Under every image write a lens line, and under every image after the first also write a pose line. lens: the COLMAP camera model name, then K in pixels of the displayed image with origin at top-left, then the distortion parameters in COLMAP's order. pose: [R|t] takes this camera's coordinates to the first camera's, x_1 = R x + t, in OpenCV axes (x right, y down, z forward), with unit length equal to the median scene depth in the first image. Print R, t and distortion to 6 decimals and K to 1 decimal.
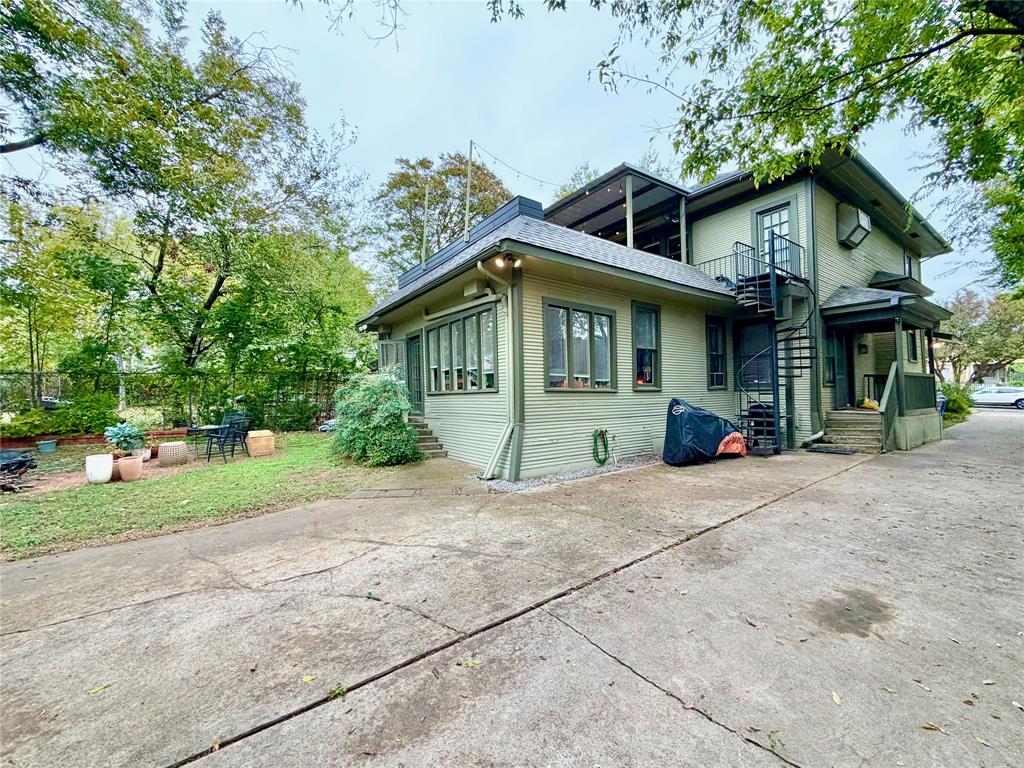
lens RADIAL K [[408.0, 0, 509.5], [0, 408.0, 384.5], [0, 0, 1]] dist [-0.001331, -0.000014]
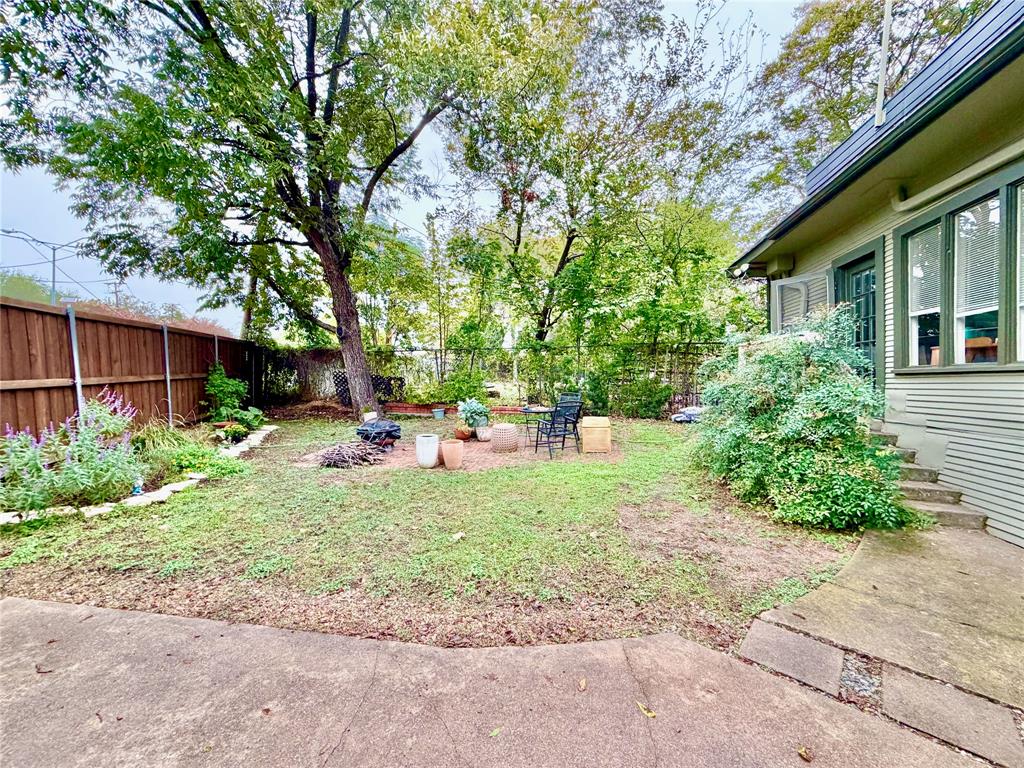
lens RADIAL K [[408.0, 0, 511.1], [0, 408.0, 380.9], [0, 0, 1]] dist [-0.001331, -0.000014]
pose [[0.684258, 0.026882, -0.728744, -0.151026], [0.000361, 0.999308, 0.037203, 0.014730], [0.729240, -0.025720, 0.683775, 0.327405]]
